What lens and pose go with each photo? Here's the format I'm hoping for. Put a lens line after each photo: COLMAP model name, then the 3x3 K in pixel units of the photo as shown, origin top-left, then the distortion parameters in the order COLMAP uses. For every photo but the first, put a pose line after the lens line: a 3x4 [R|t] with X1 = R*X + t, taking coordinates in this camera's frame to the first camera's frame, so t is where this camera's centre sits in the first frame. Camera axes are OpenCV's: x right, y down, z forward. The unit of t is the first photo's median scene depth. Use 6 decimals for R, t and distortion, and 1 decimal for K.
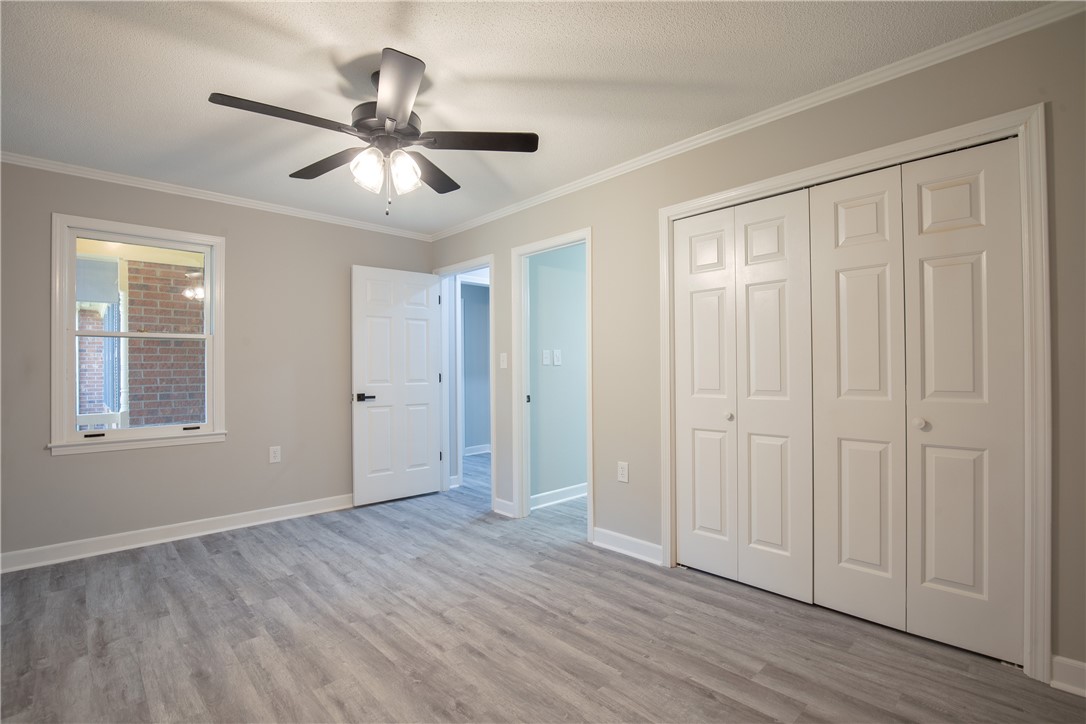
lens RADIAL K [[512.7, 0, 549.9], [0, 512.7, 368.1], [0, 0, 1]] dist [-0.033093, 0.005732]
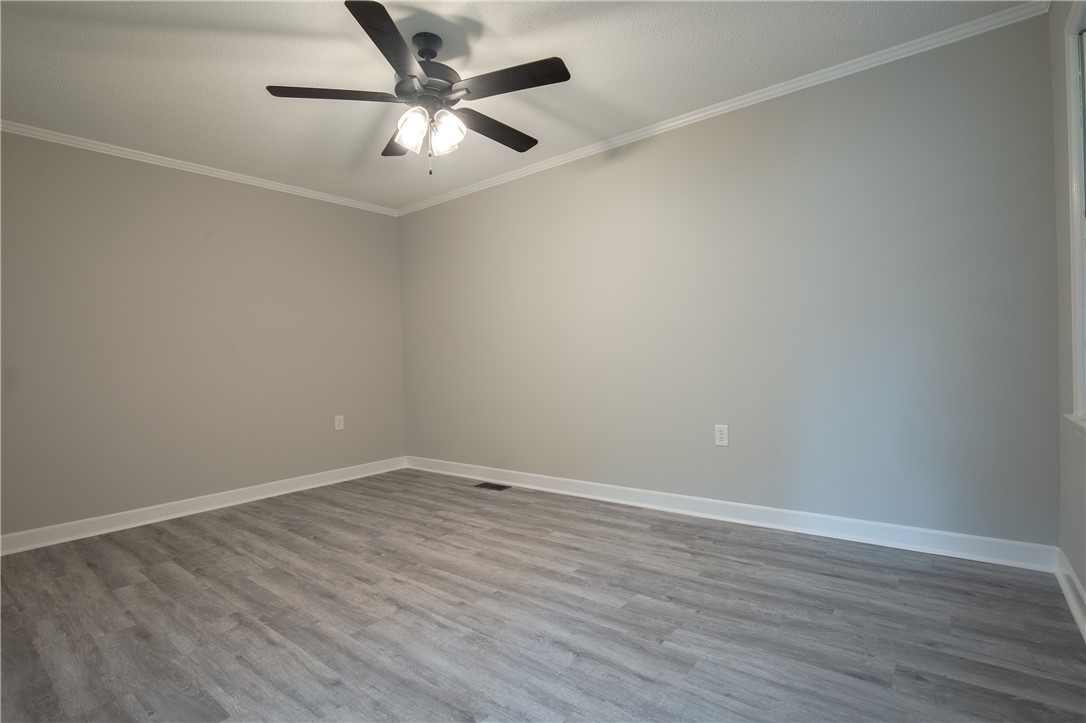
lens RADIAL K [[512.7, 0, 549.9], [0, 512.7, 367.6], [0, 0, 1]] dist [-0.033093, 0.005732]
pose [[-0.988801, 0.045154, -0.142244, -0.360999], [0.043289, 0.998932, 0.016178, 0.073700], [0.142823, 0.009839, -0.989699, 1.877668]]
